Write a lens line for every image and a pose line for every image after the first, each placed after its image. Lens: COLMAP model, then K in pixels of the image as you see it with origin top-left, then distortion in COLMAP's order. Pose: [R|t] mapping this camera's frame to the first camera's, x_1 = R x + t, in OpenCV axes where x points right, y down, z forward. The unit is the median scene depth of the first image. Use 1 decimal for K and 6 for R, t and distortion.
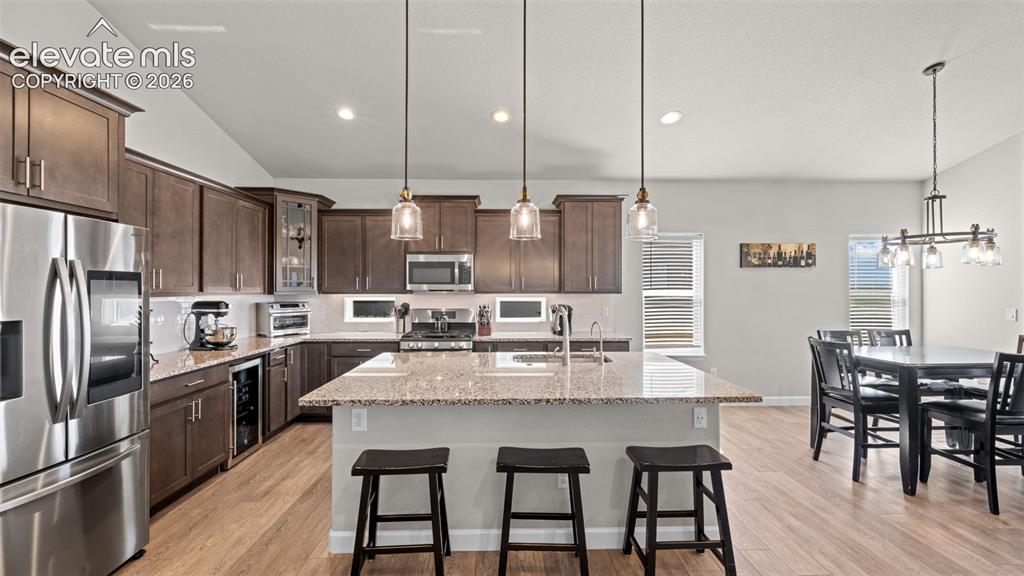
lens RADIAL K [[417.3, 0, 509.6], [0, 417.3, 291.4], [0, 0, 1]] dist [-0.000220, -0.000358]
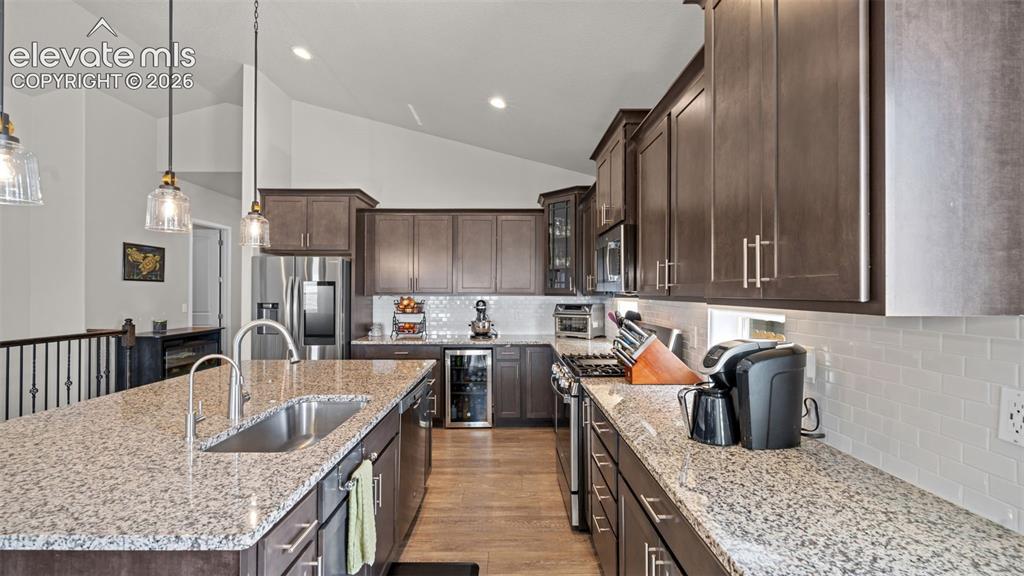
lens RADIAL K [[417.3, 0, 509.6], [0, 417.3, 291.4], [0, 0, 1]] dist [-0.000220, -0.000358]
pose [[-0.021315, -0.000804, -0.999772, 0.444571], [-0.003103, 0.999995, -0.000738, -0.001636], [0.999768, 0.003087, -0.021318, 0.852534]]
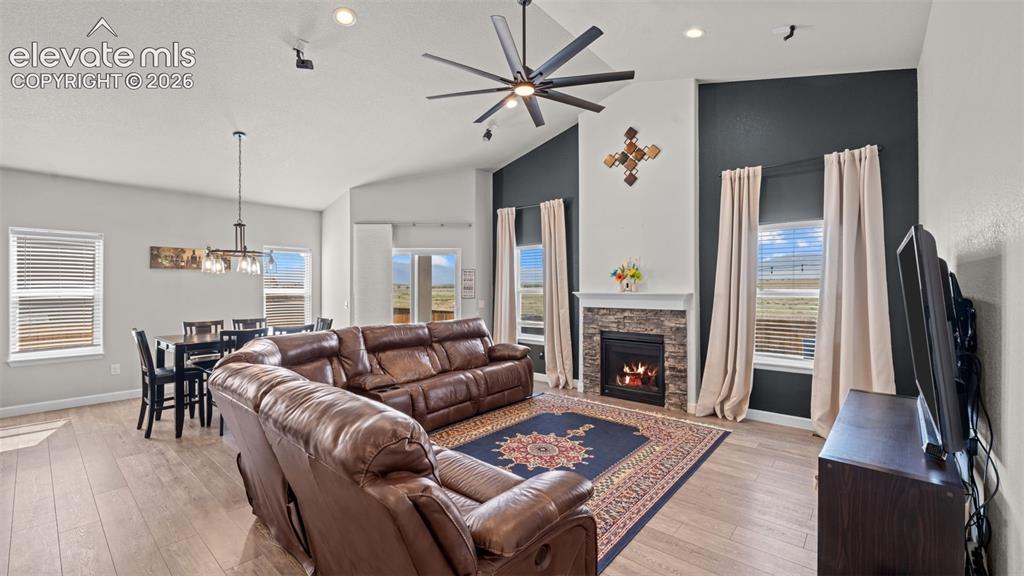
lens RADIAL K [[410.5, 0, 507.5], [0, 410.5, 284.9], [0, 0, 1]] dist [-0.000485, -0.000255]
pose [[0.674674, 0.005402, 0.738096, 0.428609], [0.001639, 0.999960, -0.008816, -0.003547], [-0.738114, 0.007158, 0.674638, -0.452874]]
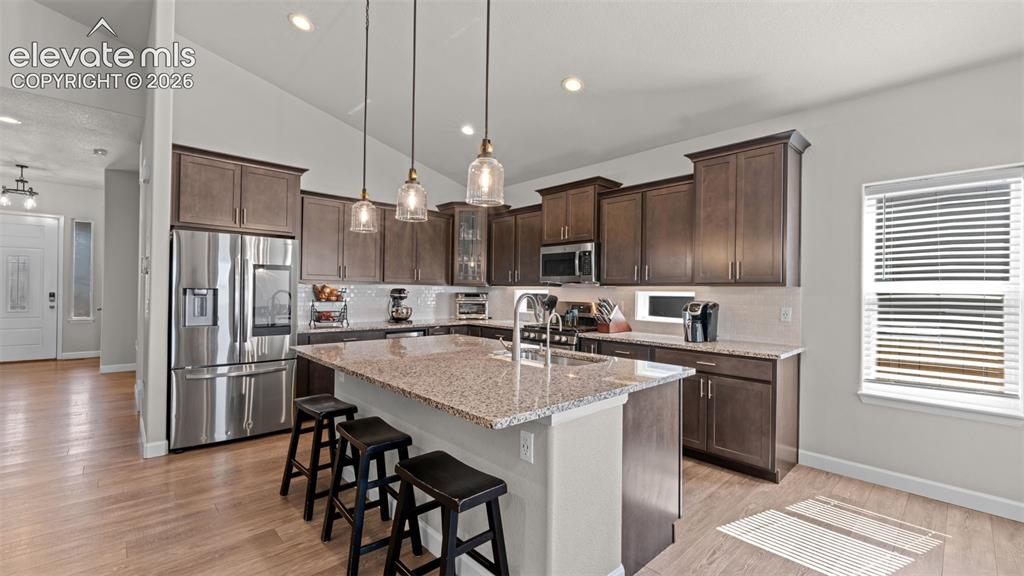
lens RADIAL K [[419.9, 0, 512.0], [0, 419.9, 288.0], [0, 0, 1]] dist [0.002077, -0.000091]
pose [[0.664509, 0.005146, -0.747262, 0.473417], [-0.015047, 0.999866, -0.006495, 0.018919], [0.747129, 0.015560, 0.664497, 0.257211]]
